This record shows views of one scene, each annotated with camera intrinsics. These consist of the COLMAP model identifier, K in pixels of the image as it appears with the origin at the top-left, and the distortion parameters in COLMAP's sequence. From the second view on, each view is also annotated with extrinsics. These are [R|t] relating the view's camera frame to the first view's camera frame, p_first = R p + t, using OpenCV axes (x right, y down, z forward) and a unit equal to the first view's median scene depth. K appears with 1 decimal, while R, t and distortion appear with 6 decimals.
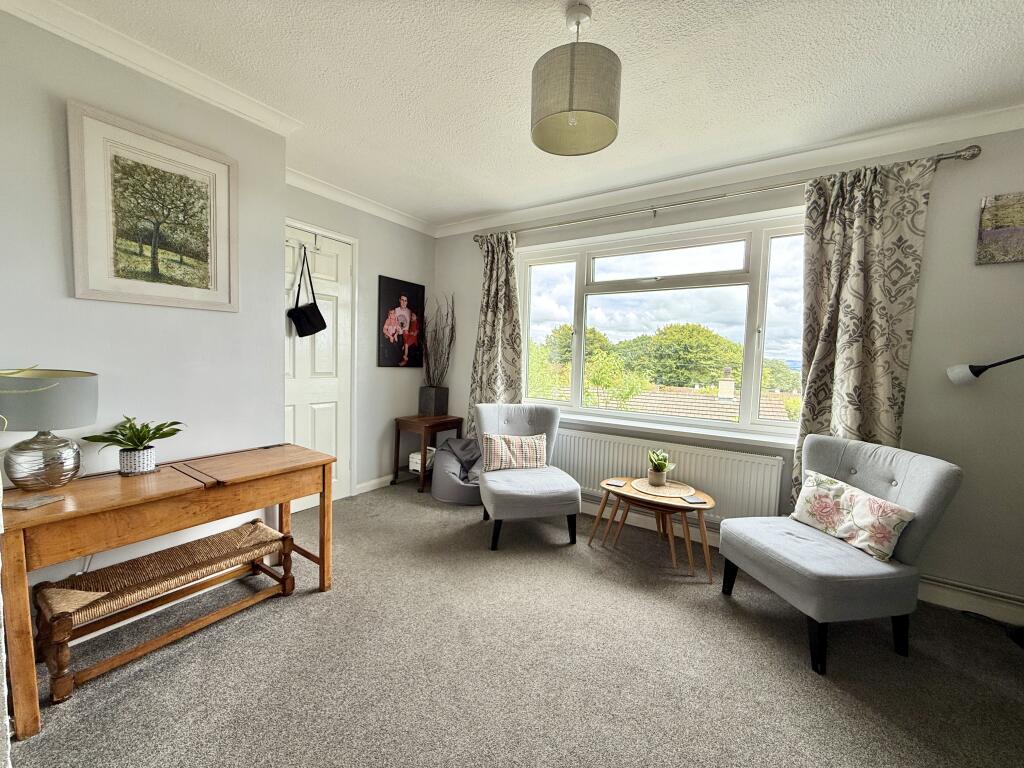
lens RADIAL K [[413.4, 0, 507.4], [0, 413.4, 384.4], [0, 0, 1]] dist [0.000632, 0.000067]
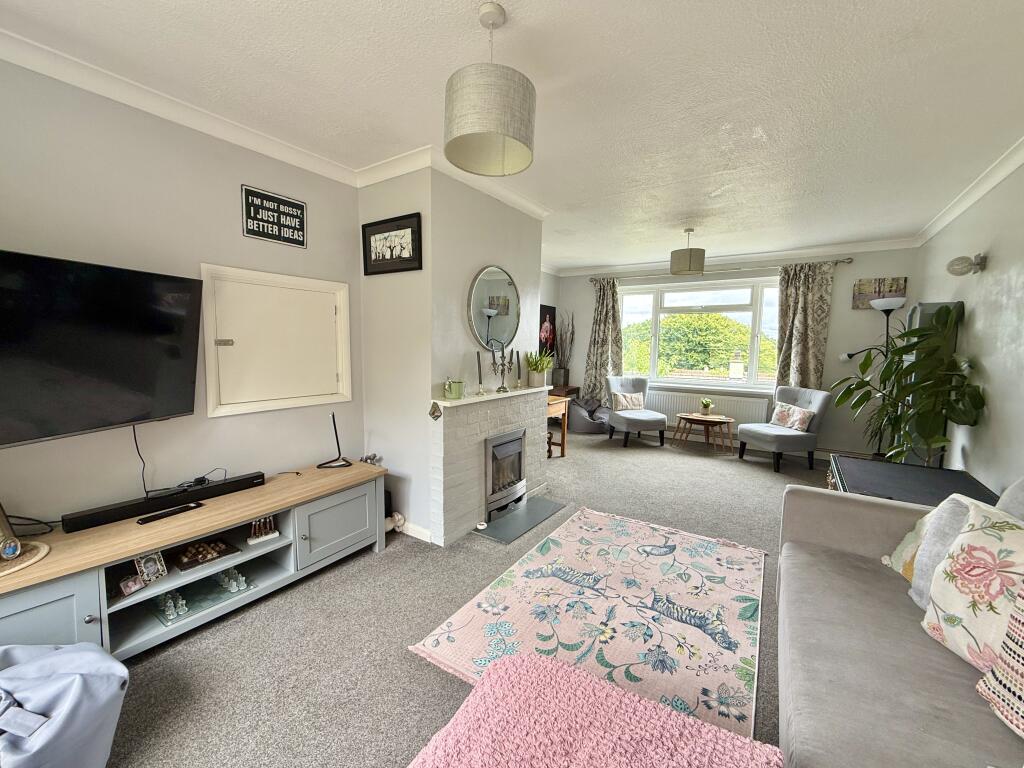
lens RADIAL K [[413.4, 0, 512.4], [0, 413.4, 383.6], [0, 0, 1]] dist [0.000632, 0.000067]
pose [[0.999873, -0.013964, -0.007639, -0.610596], [0.014211, 0.999344, 0.033318, 0.013818], [0.007169, -0.033422, 0.999416, -1.100052]]
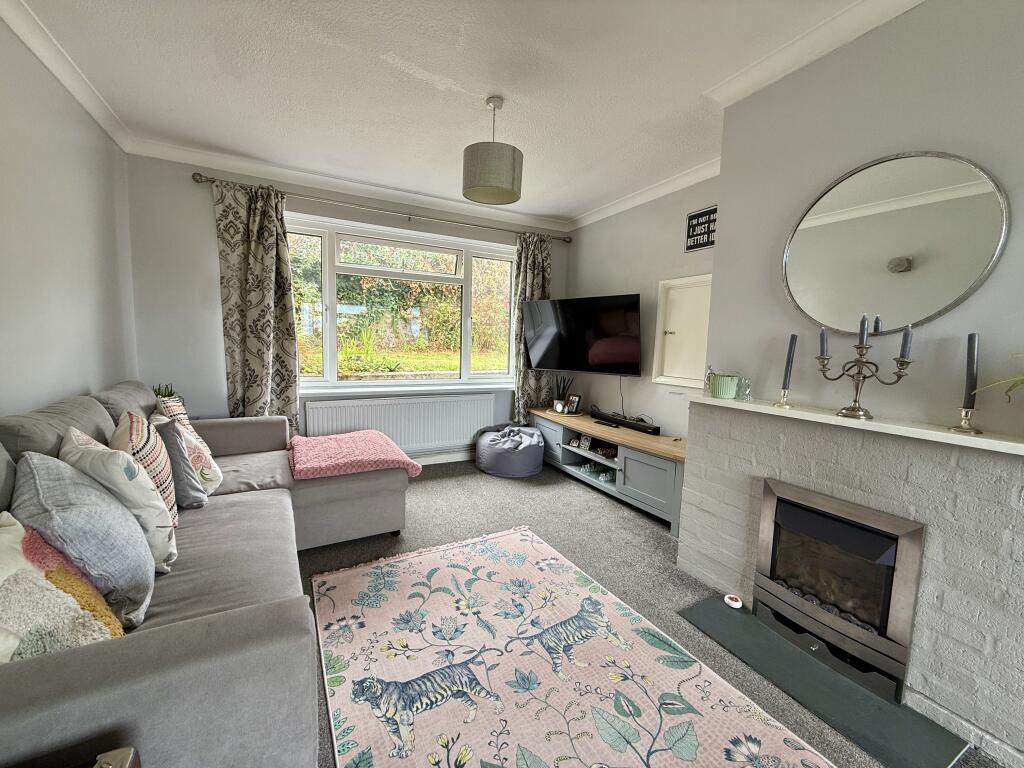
lens RADIAL K [[413.4, 0, 510.0], [0, 413.4, 382.3], [0, 0, 1]] dist [0.000632, 0.000067]
pose [[-0.476668, 0.044530, -0.877955, 0.801249], [-0.095512, 0.990181, 0.102078, 0.015140], [0.873879, 0.132512, -0.467734, 0.968505]]
